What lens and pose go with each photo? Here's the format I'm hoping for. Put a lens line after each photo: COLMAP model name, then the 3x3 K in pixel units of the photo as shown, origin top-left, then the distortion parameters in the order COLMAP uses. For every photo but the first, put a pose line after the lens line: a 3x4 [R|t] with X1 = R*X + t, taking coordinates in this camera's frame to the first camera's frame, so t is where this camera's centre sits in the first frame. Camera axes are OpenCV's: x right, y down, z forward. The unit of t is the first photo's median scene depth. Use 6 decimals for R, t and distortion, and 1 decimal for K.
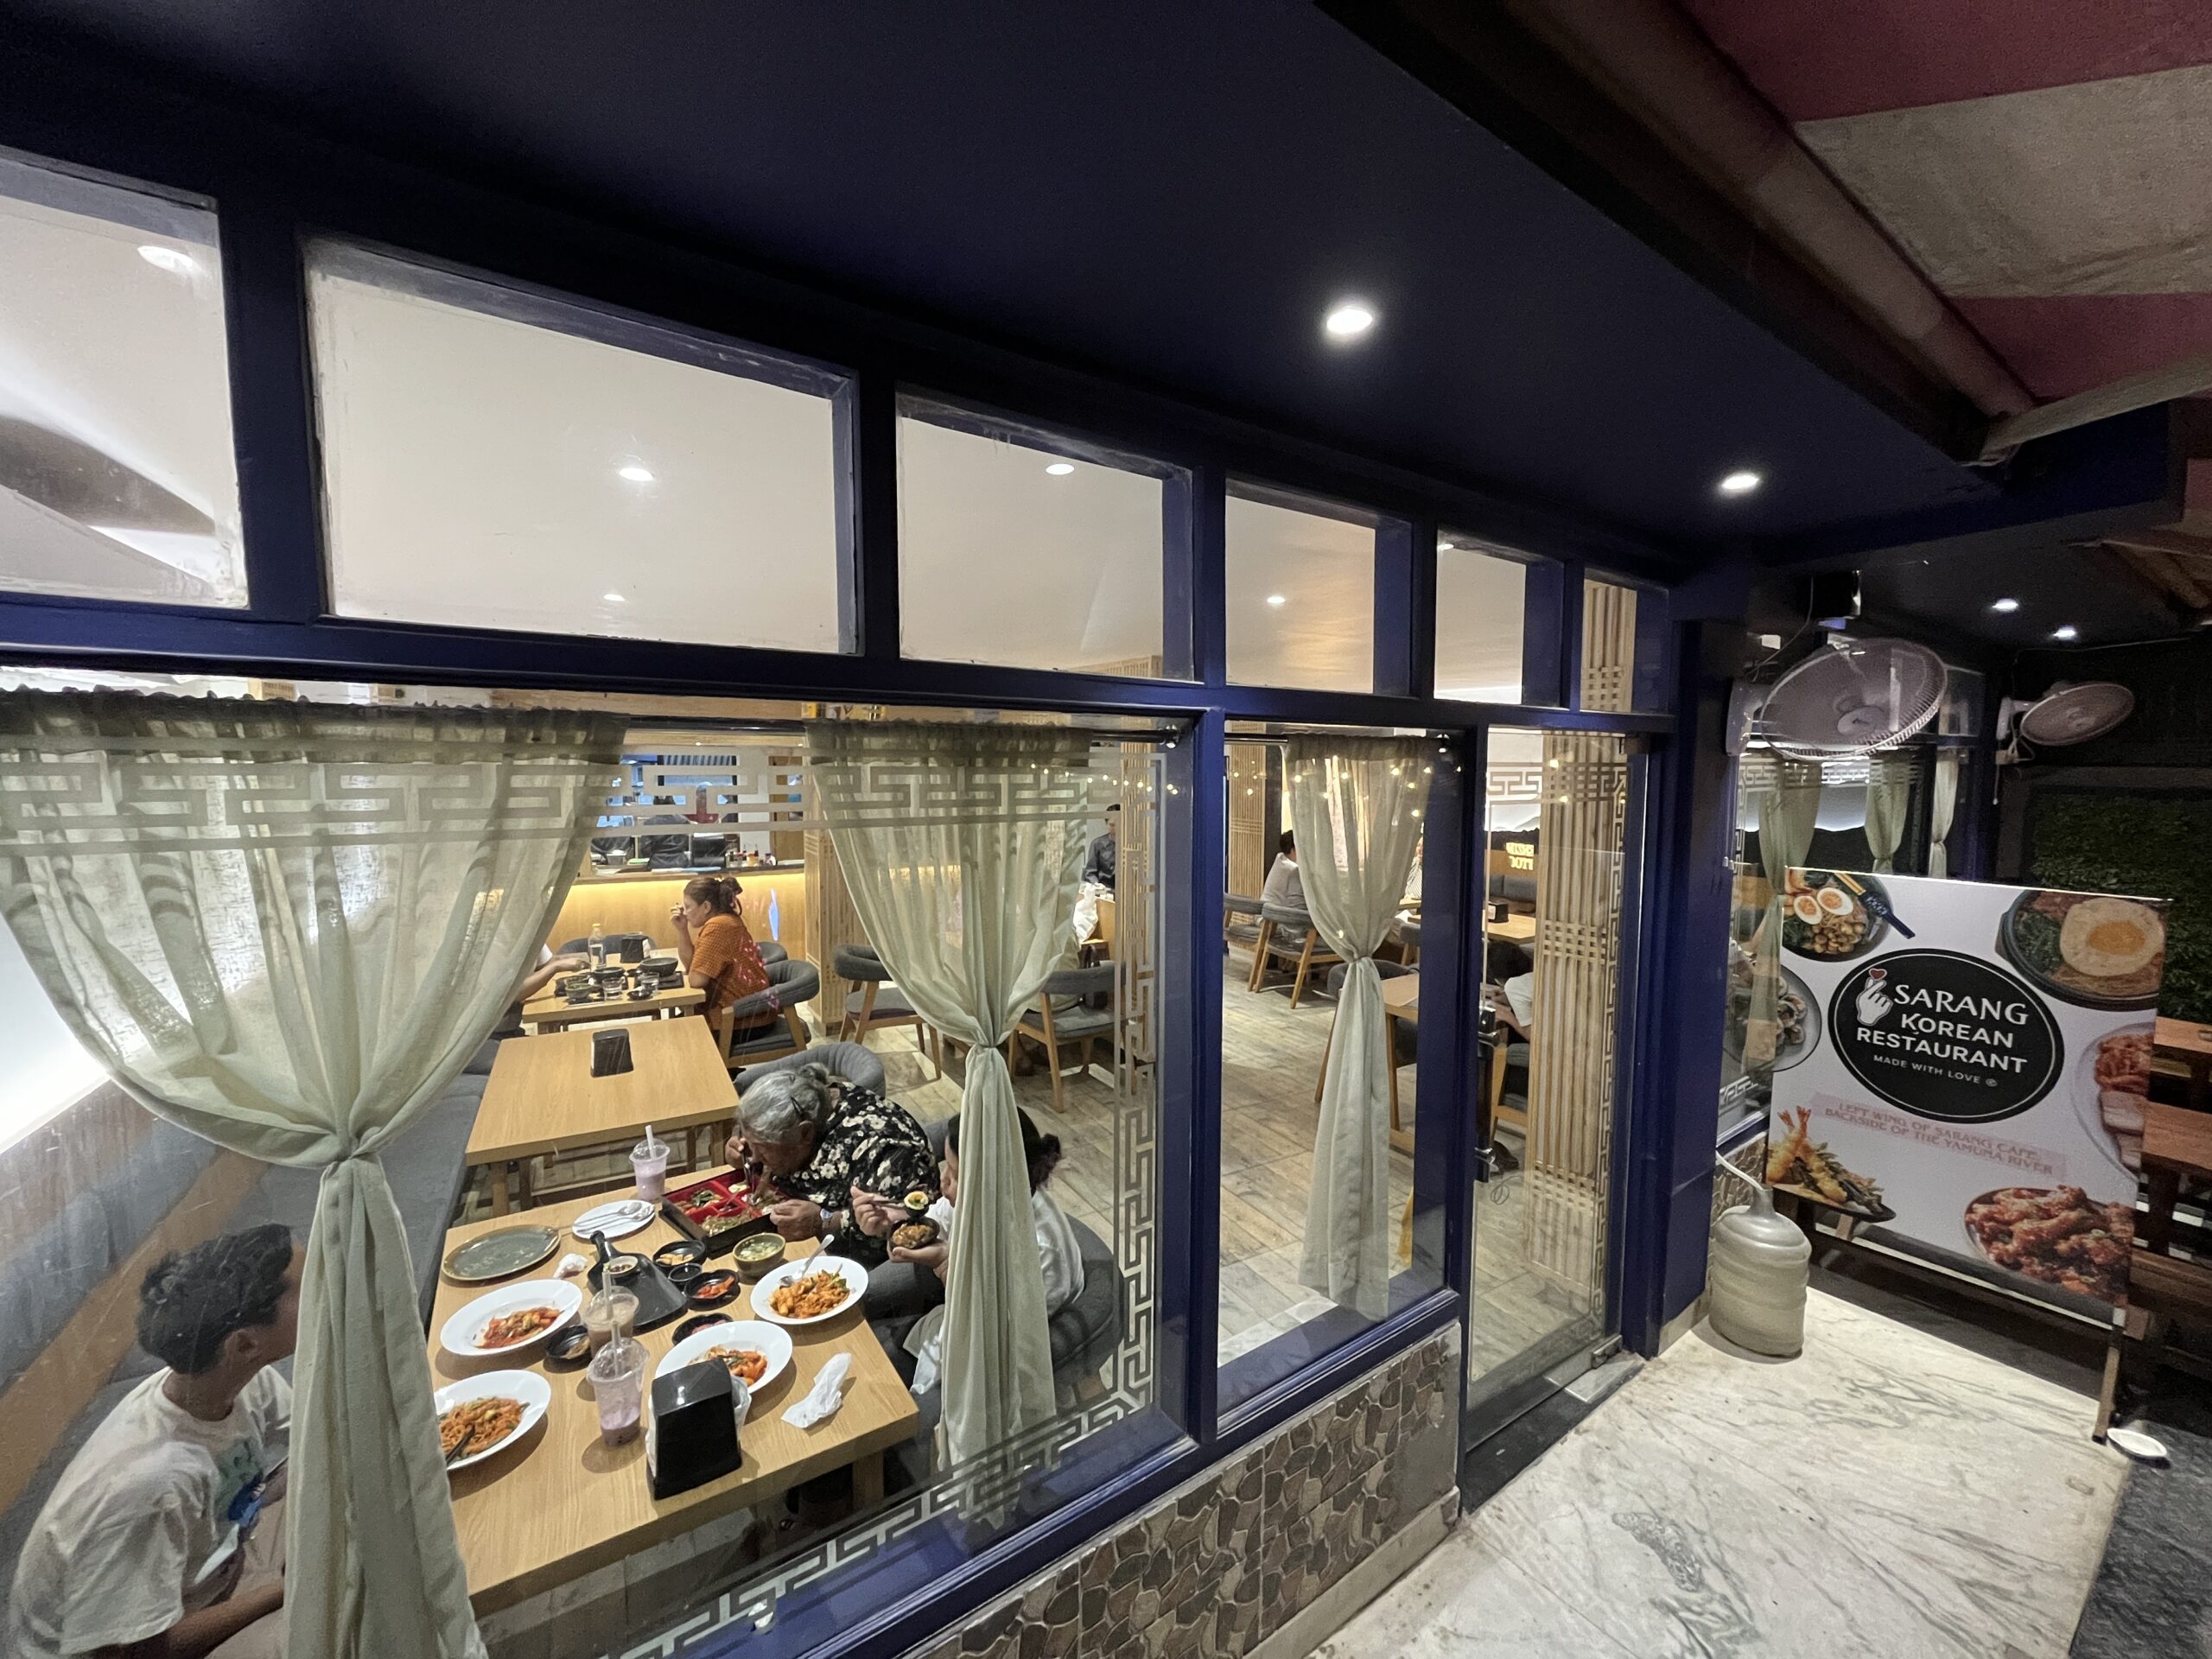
lens RADIAL K [[893.8, 0, 1106.1], [0, 893.8, 823.5], [0, 0, 1]] dist [-0.001556, -0.000939]
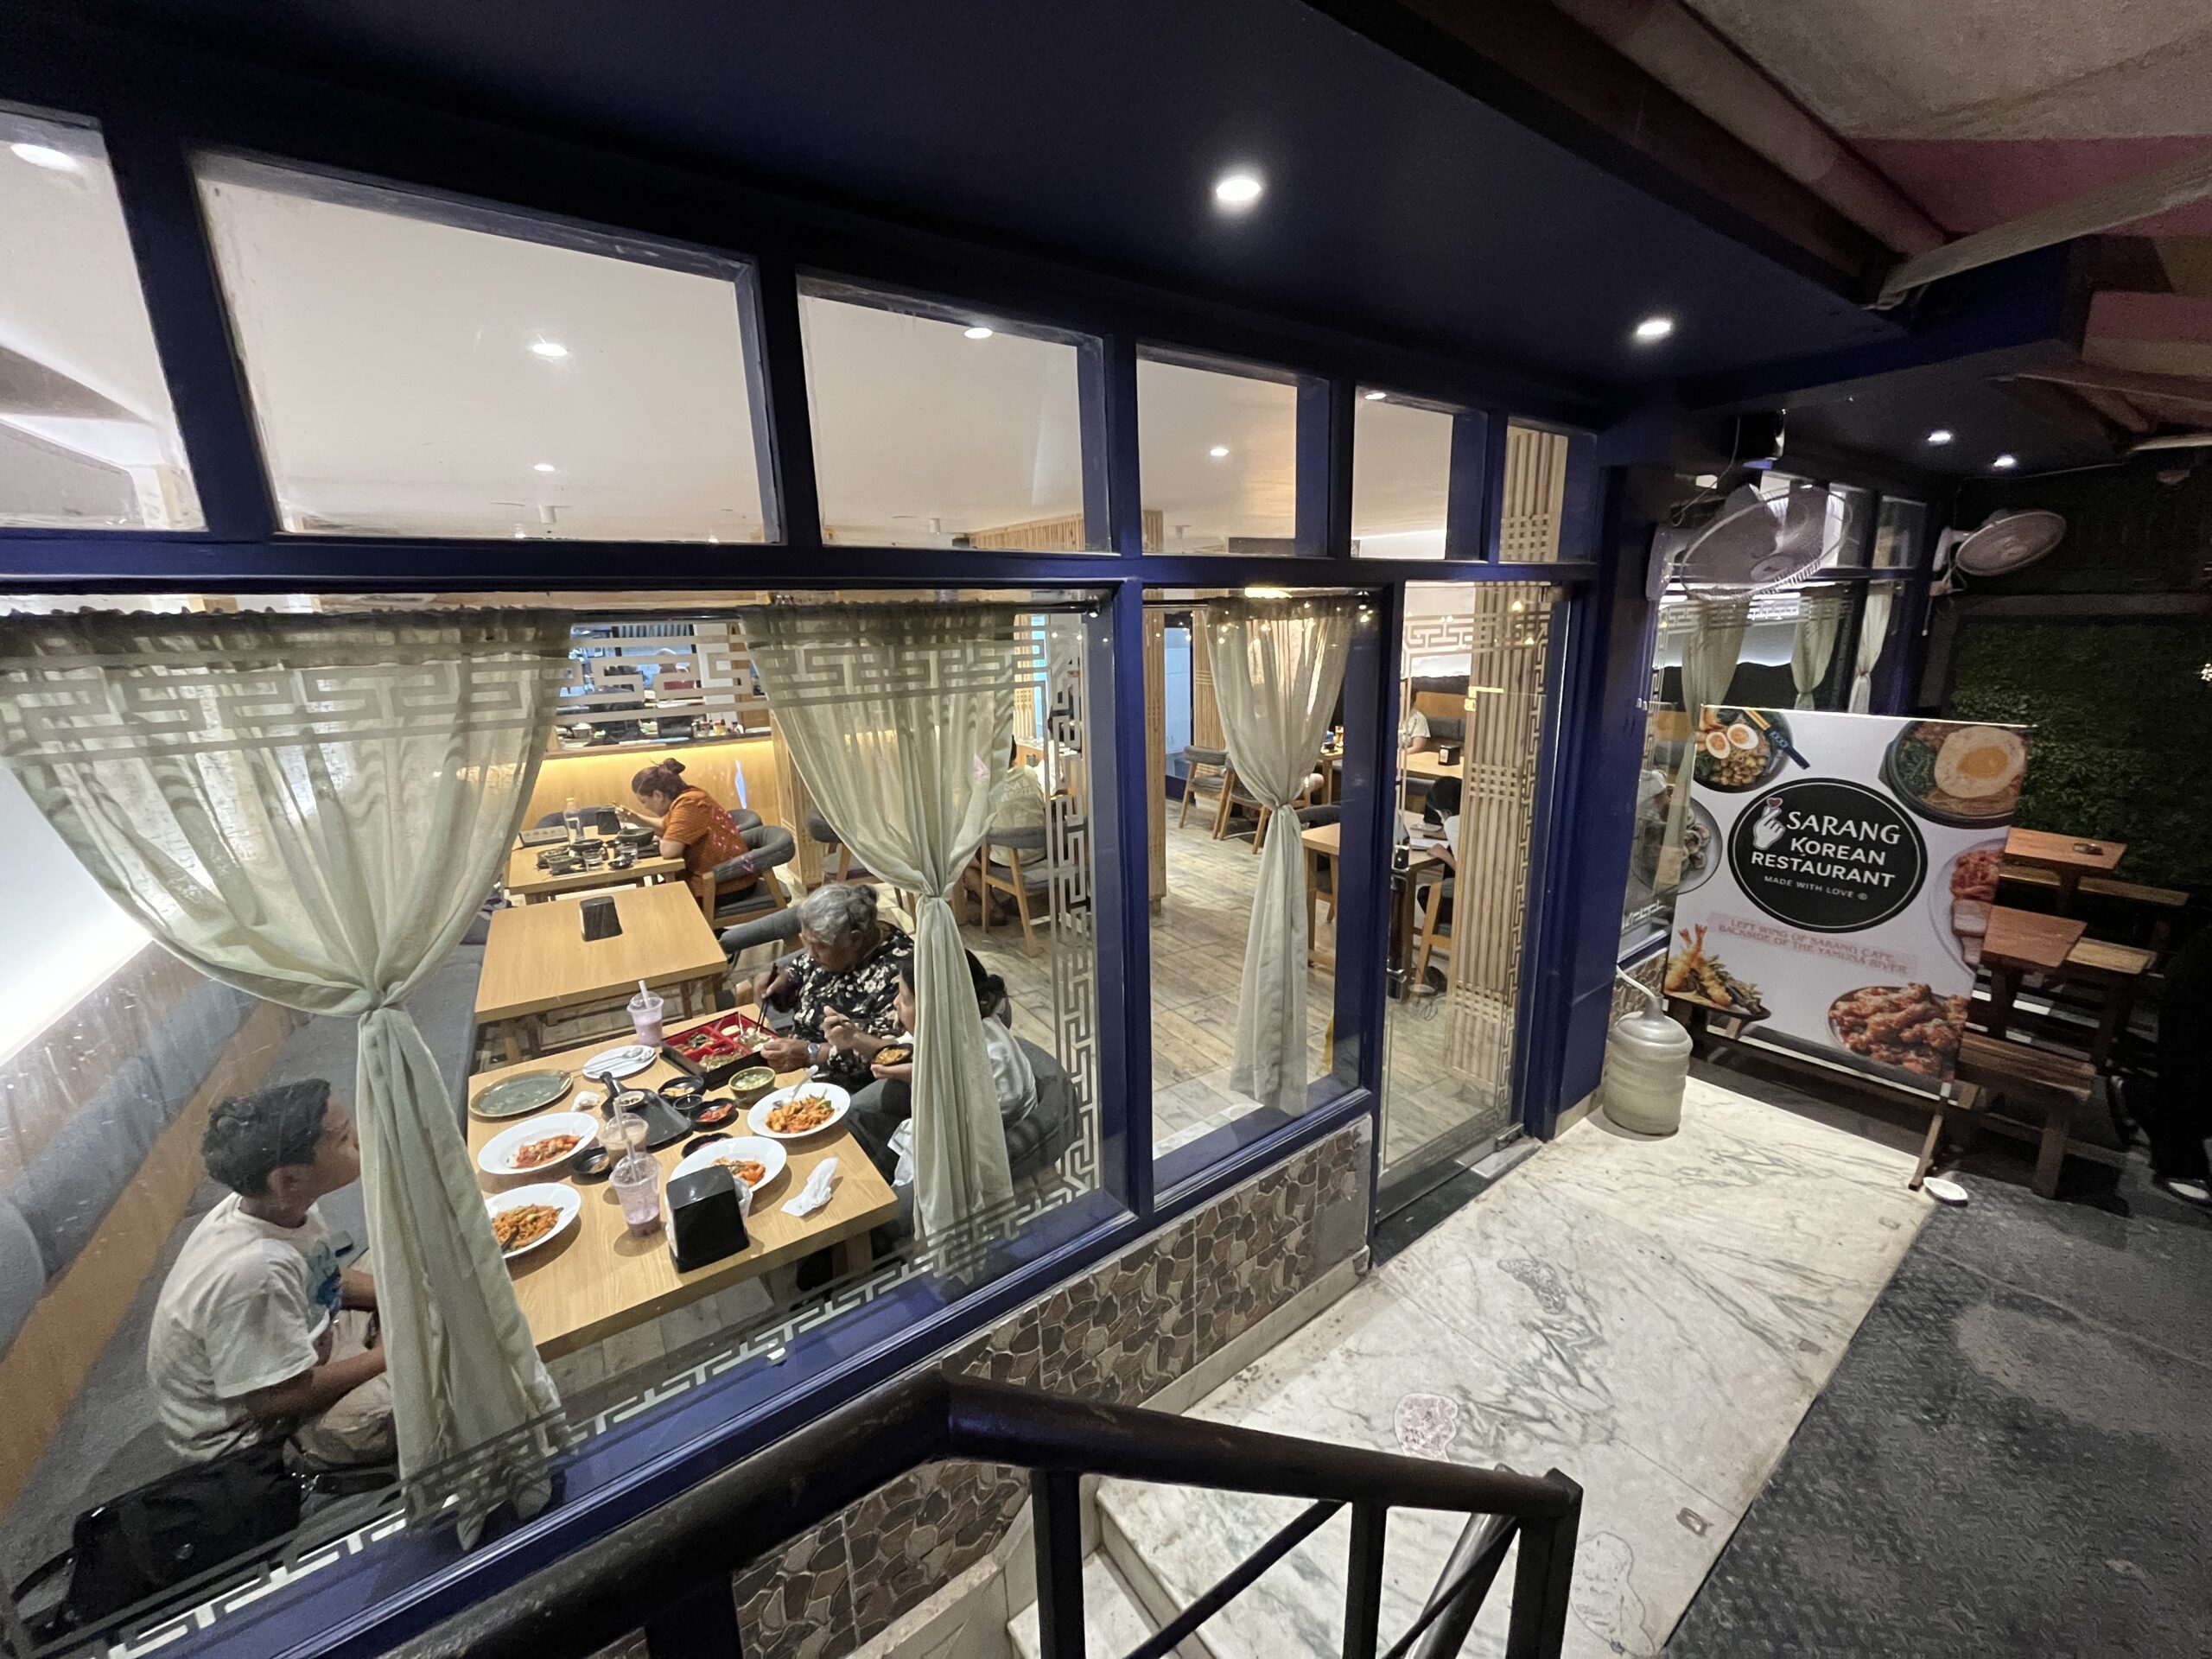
lens RADIAL K [[893.8, 0, 1106.1], [0, 893.8, 823.5], [0, 0, 1]] dist [-0.001556, -0.000939]
pose [[0.999107, -0.036233, 0.021737, 0.044391], [0.032233, 0.986202, 0.162377, -0.012046], [-0.027320, -0.161532, 0.986489, -0.071447]]
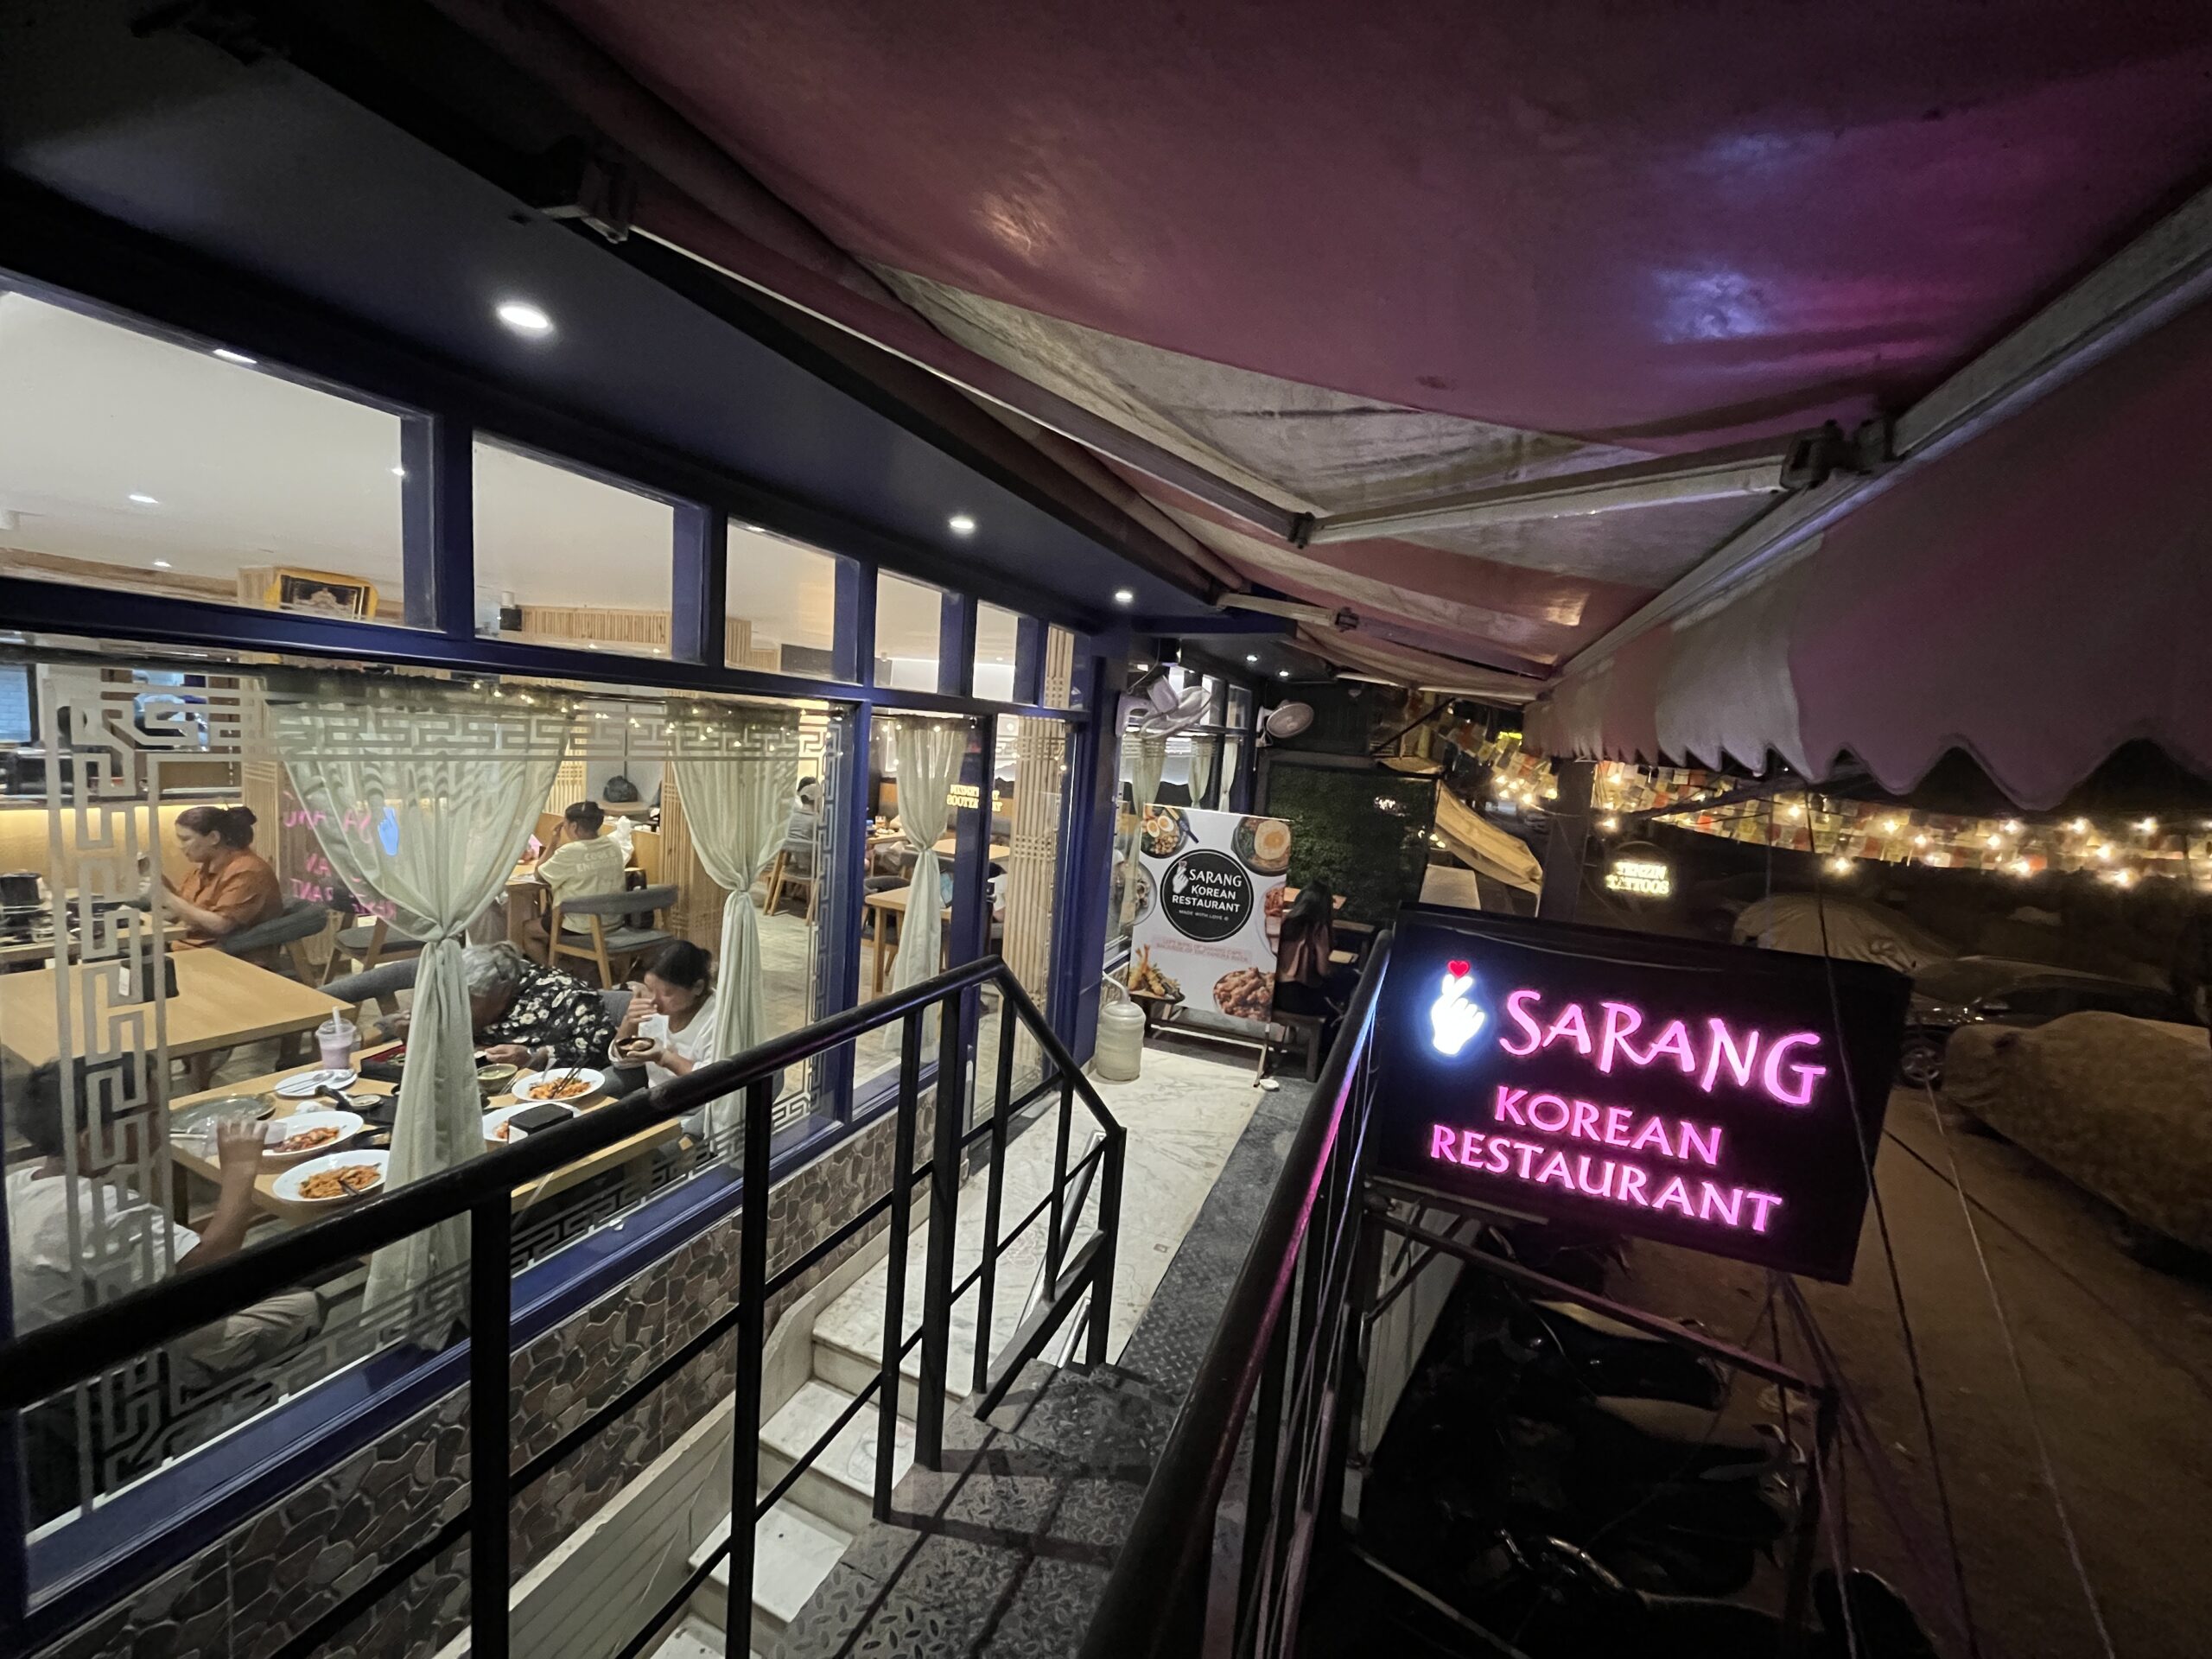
lens RADIAL K [[893.8, 0, 1106.1], [0, 893.8, 823.5], [0, 0, 1]] dist [-0.001556, -0.000939]
pose [[0.834033, 0.002187, 0.551710, -0.351223], [-0.035707, 0.998110, 0.050022, 0.006153], [-0.550558, -0.061420, 0.832535, -0.564236]]
